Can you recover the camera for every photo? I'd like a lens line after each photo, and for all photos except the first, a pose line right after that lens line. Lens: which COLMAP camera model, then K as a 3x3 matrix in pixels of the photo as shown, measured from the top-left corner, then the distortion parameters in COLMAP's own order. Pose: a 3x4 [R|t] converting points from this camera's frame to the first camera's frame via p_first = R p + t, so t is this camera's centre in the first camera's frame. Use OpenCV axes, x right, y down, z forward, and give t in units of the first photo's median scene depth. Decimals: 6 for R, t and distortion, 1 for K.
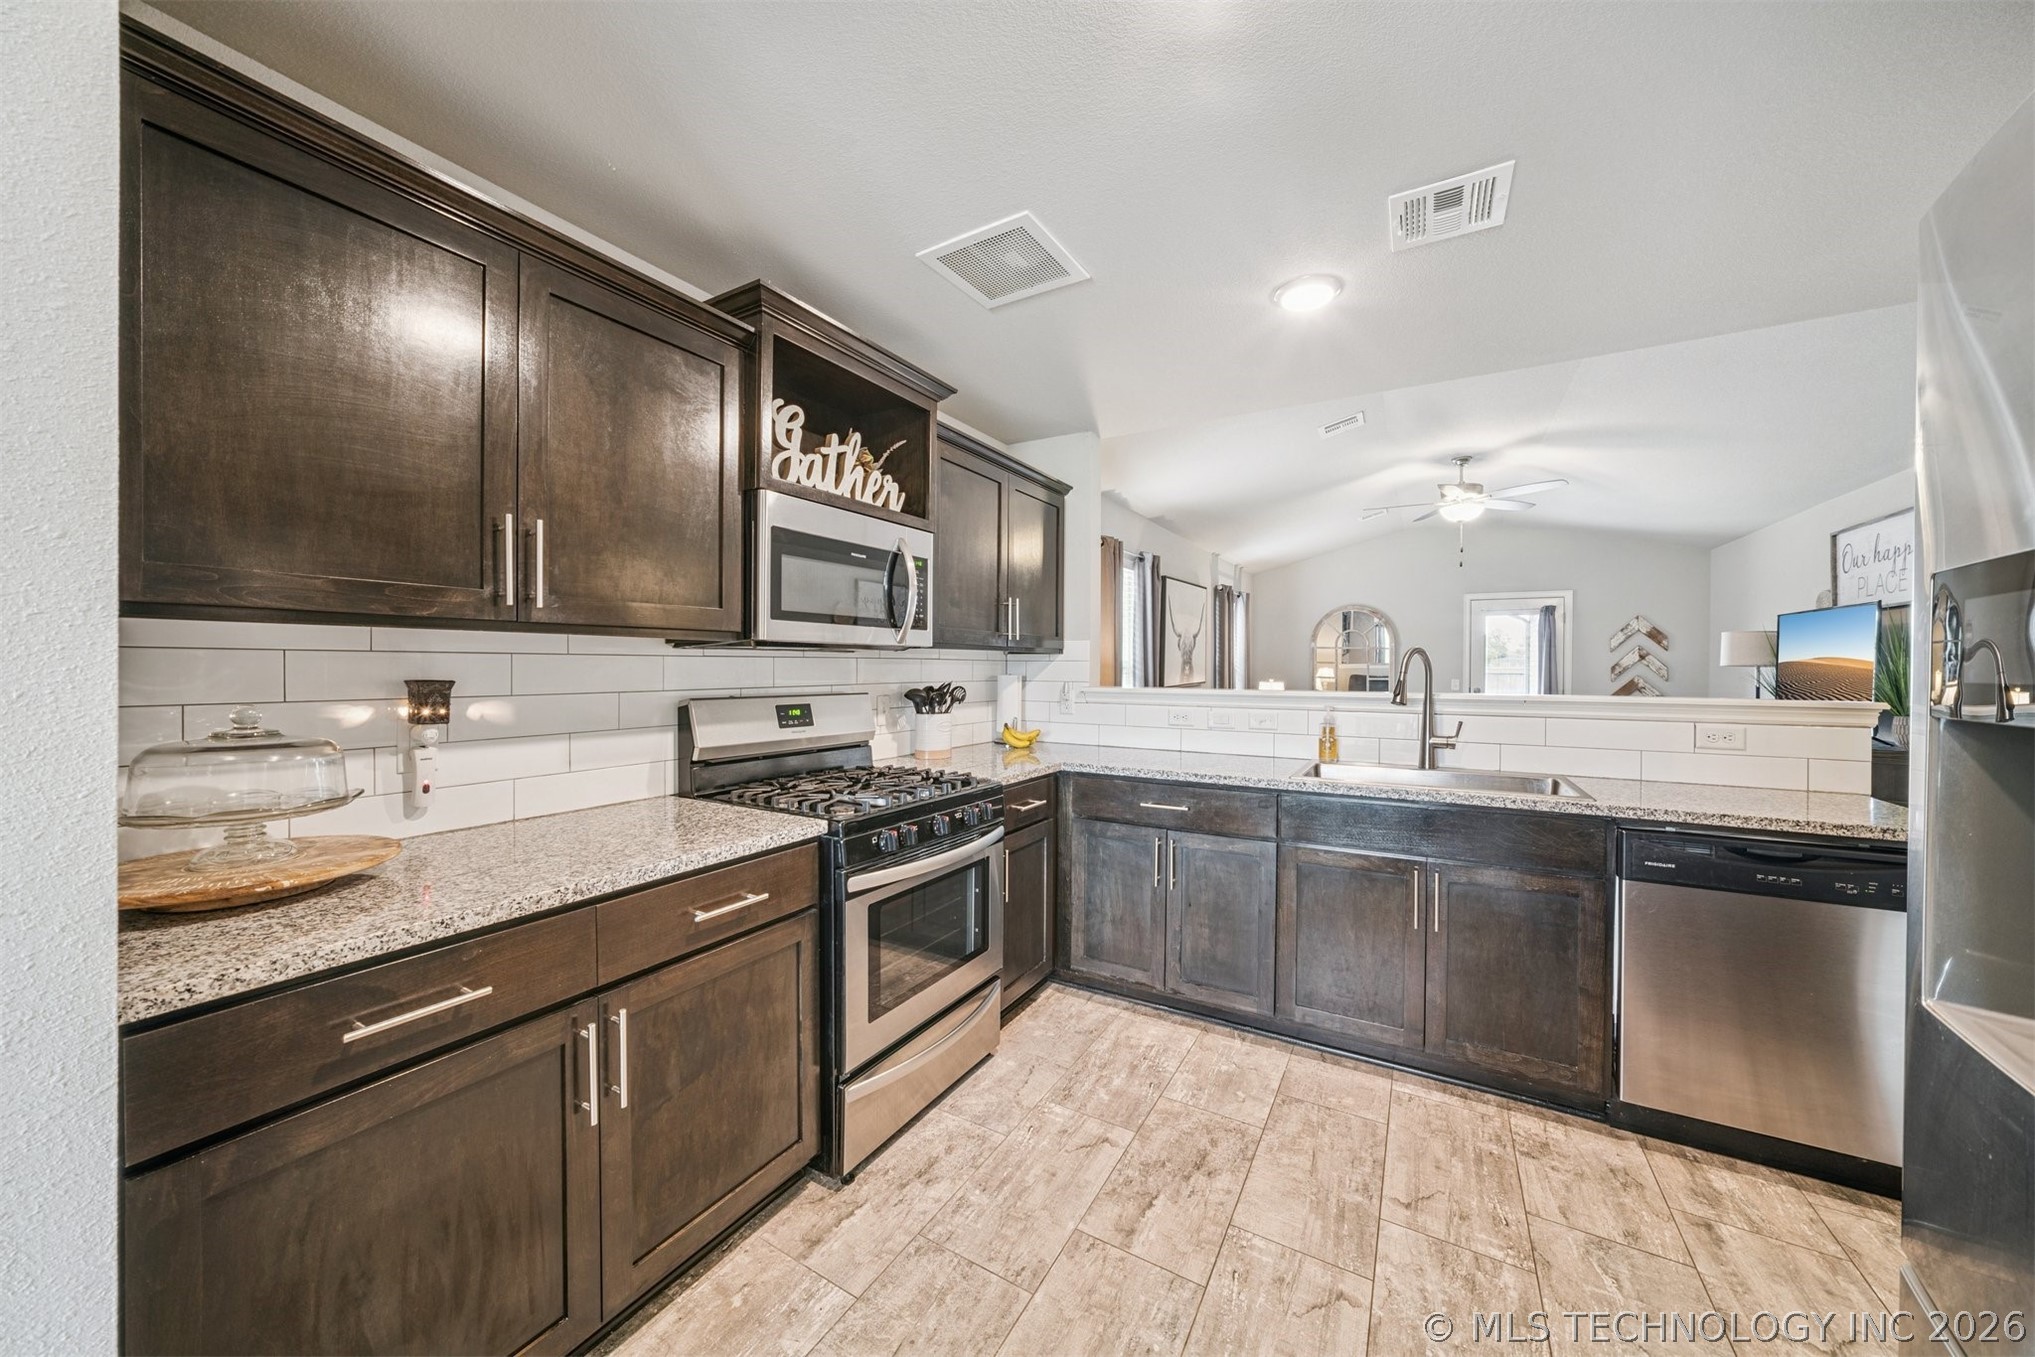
lens RADIAL K [[713.1, 0, 1004.4], [0, 713.1, 670.7], [0, 0, 1]] dist [-0.025344, 0.007328]
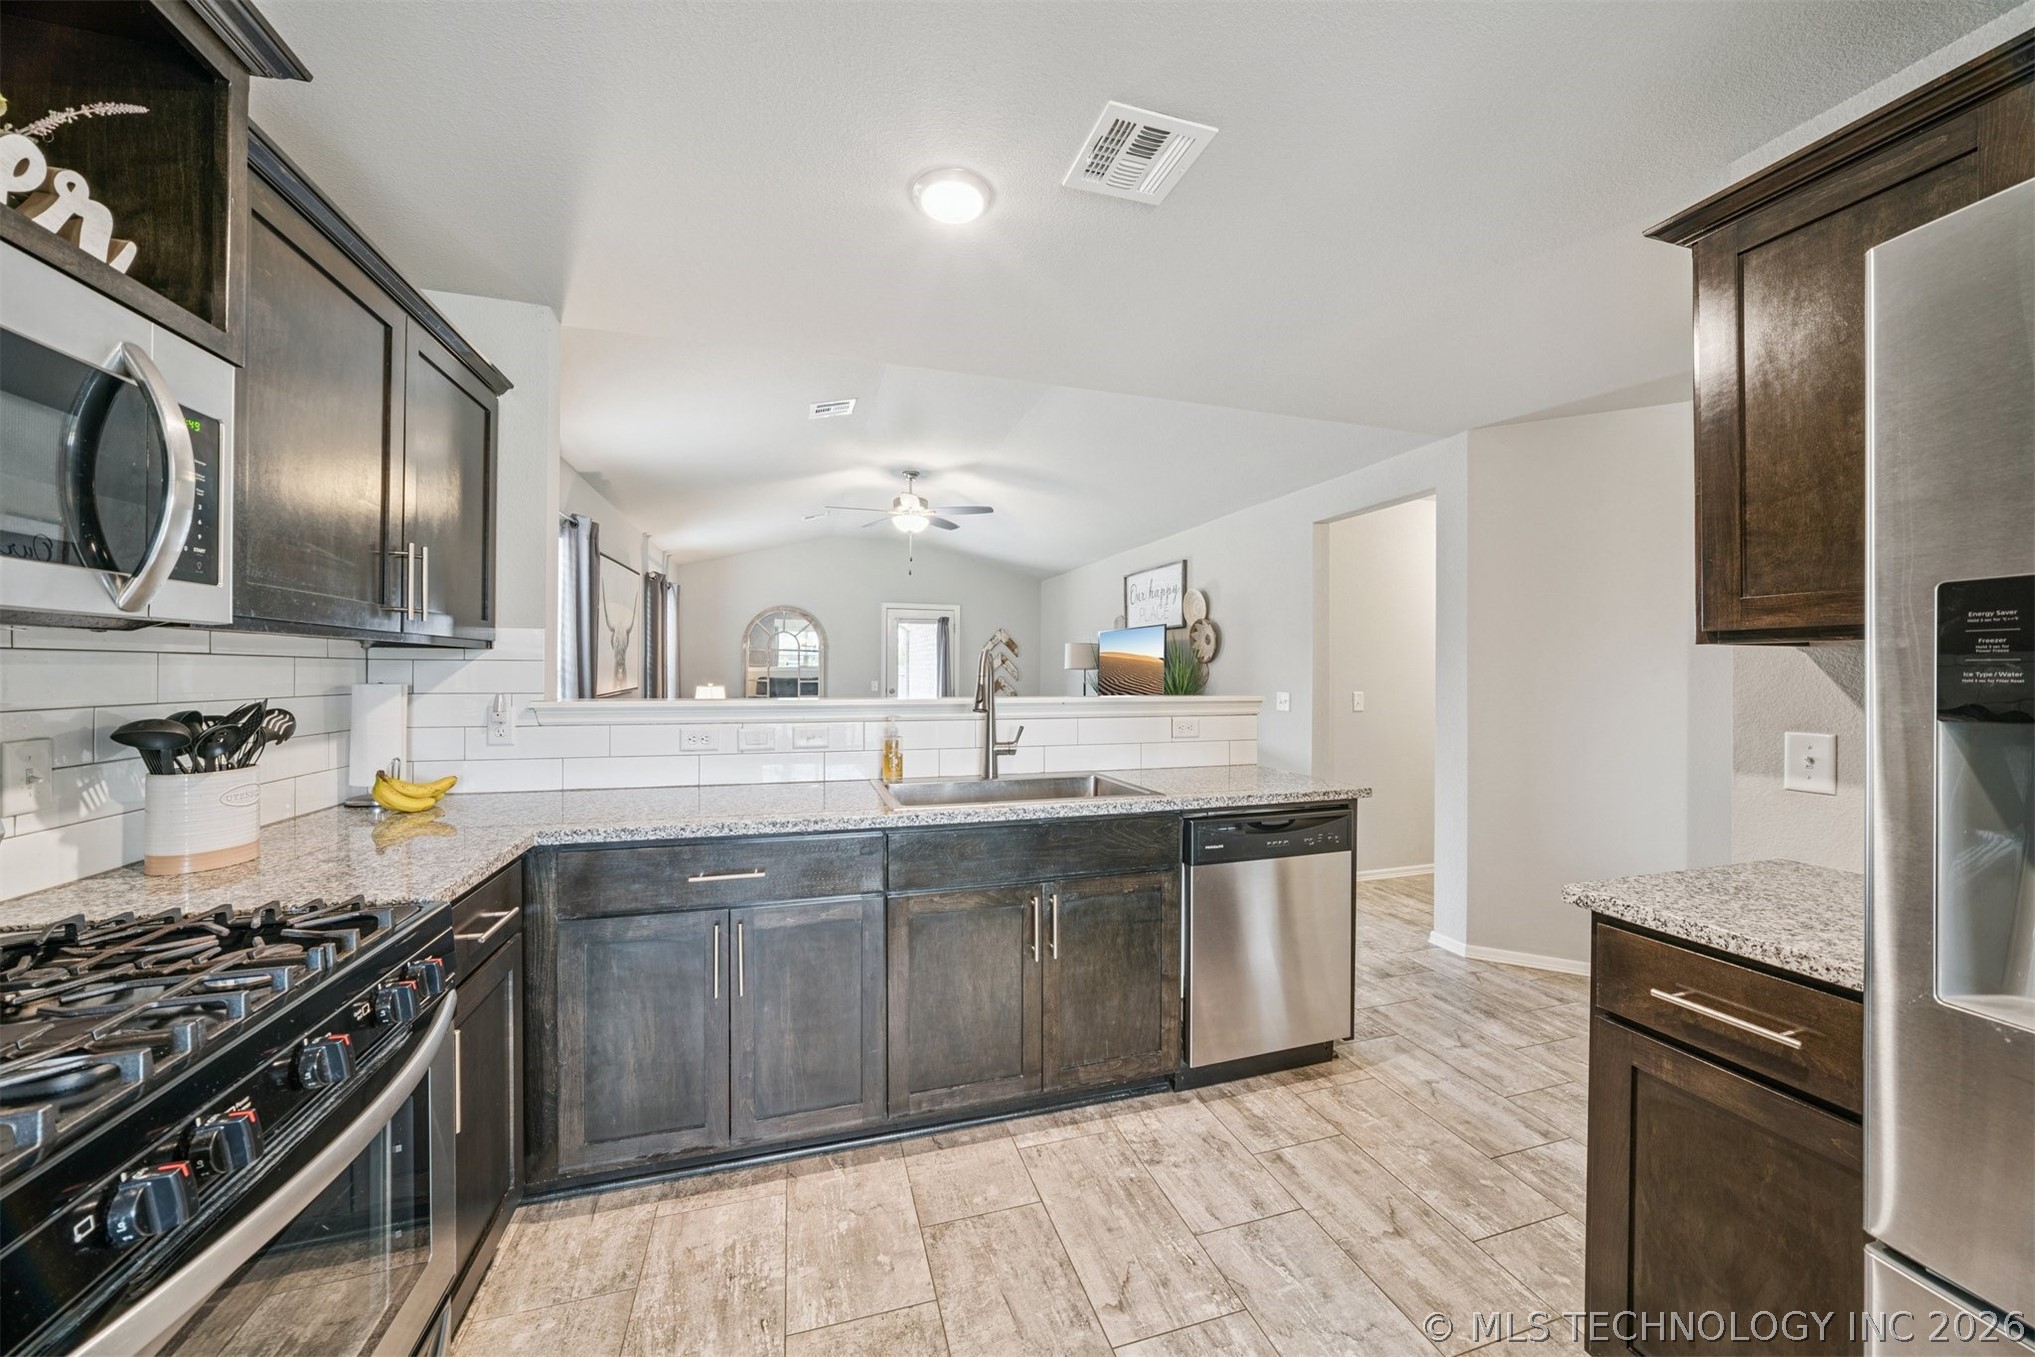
lens RADIAL K [[713.1, 0, 1004.4], [0, 713.1, 670.7], [0, 0, 1]] dist [-0.025344, 0.007328]
pose [[0.674429, -0.000868, 0.738339, -0.103721], [0.003036, 0.999994, -0.001598, -0.003369], [-0.738333, 0.003320, 0.674428, 0.377728]]
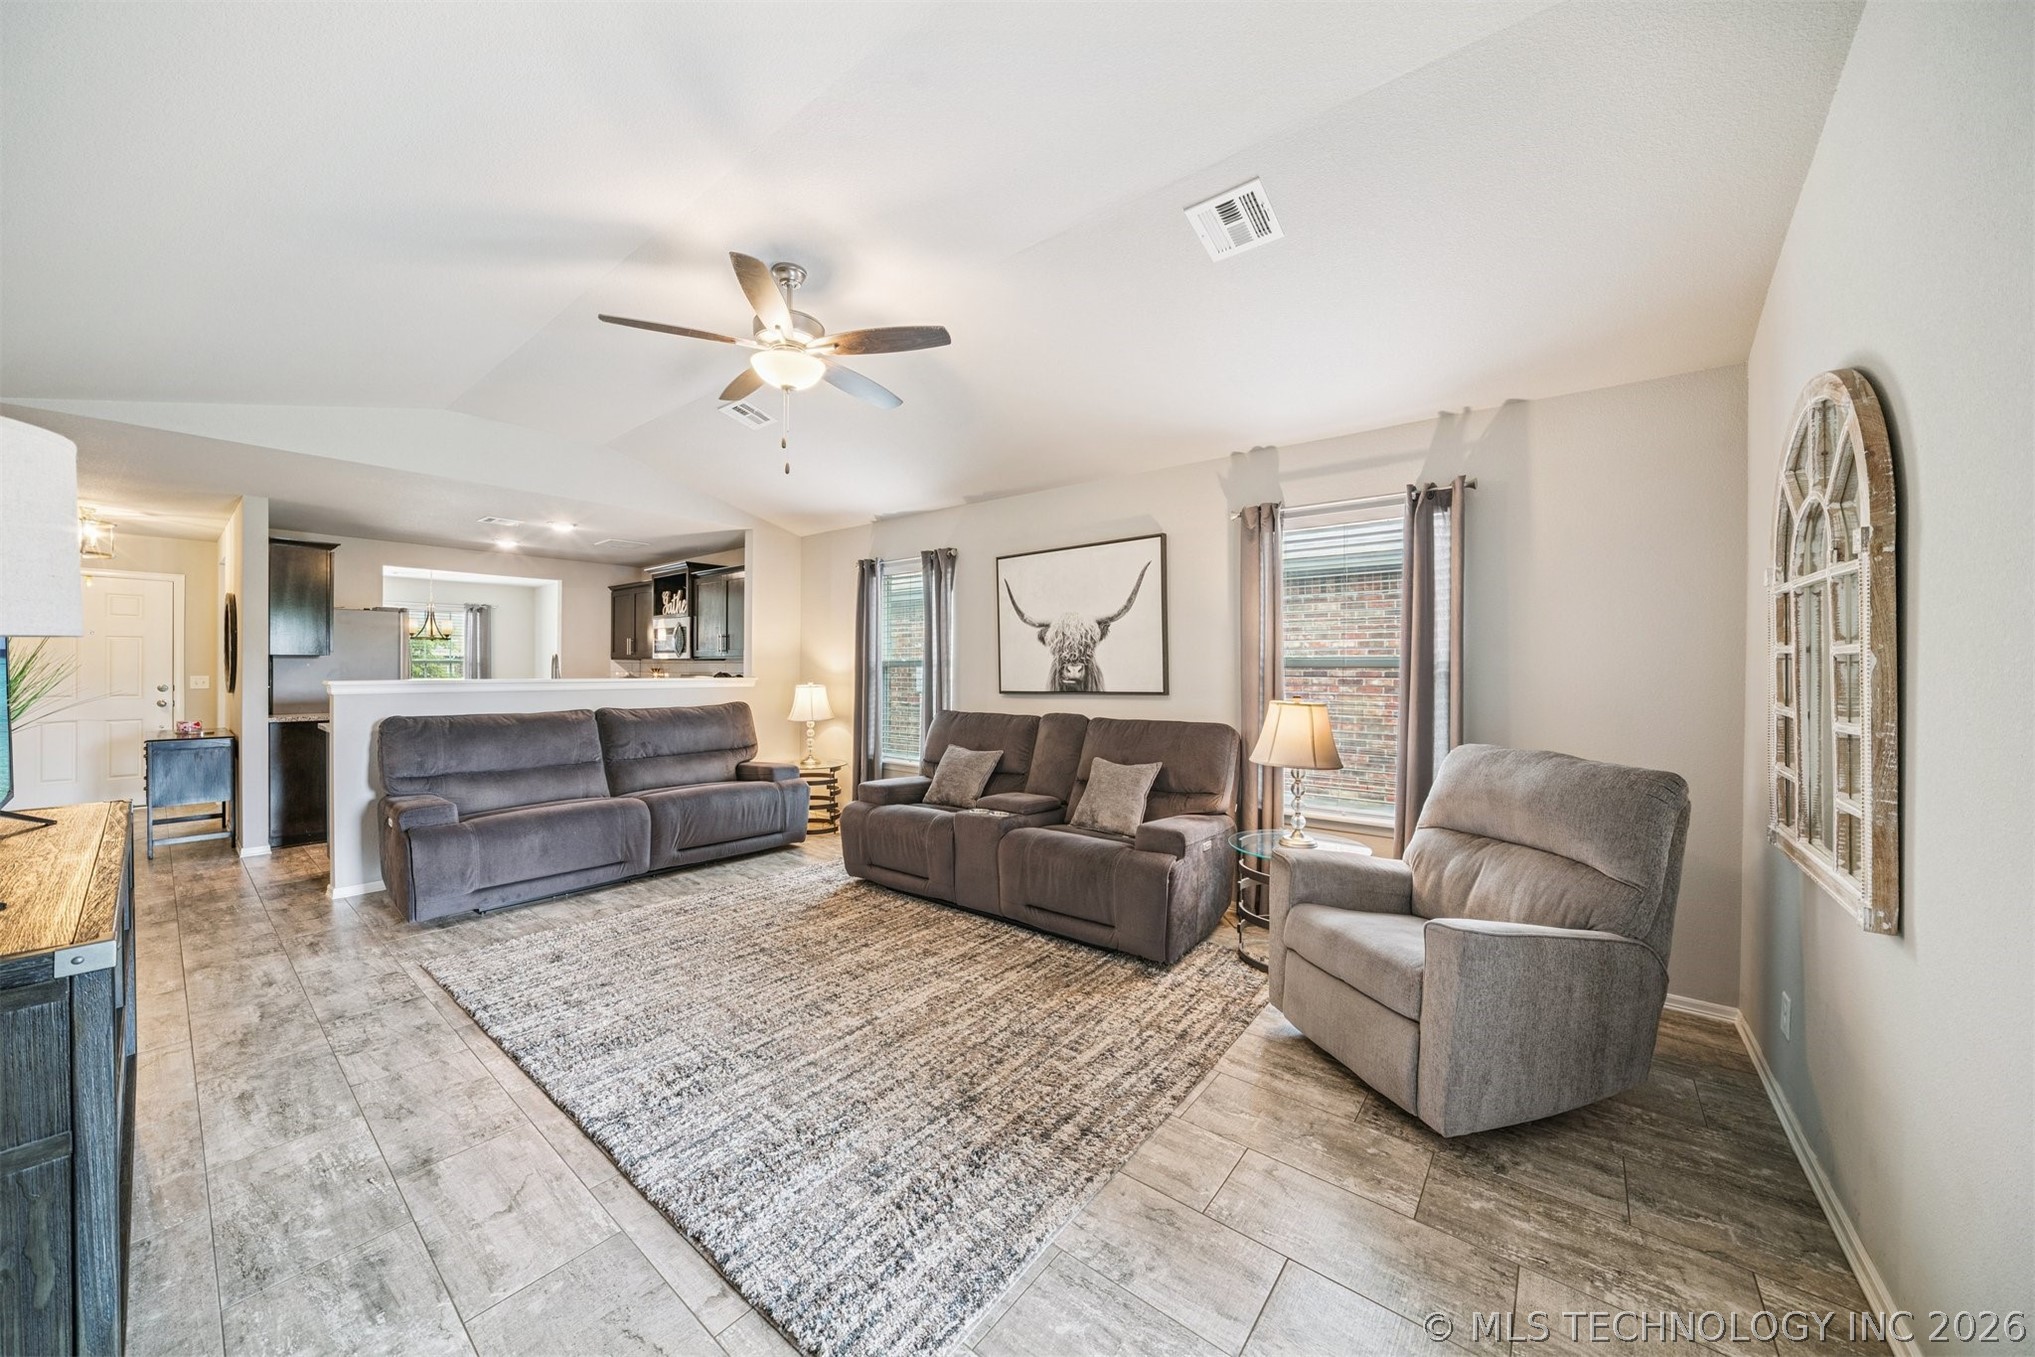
lens RADIAL K [[705.9, 0, 994.1], [0, 705.9, 669.3], [0, 0, 1]] dist [-0.025872, 0.006621]
pose [[-0.149154, -0.000999, -0.988813, 2.479063], [-0.012029, 0.999927, 0.000804, -0.008361], [0.988741, 0.012014, -0.149155, 2.666962]]
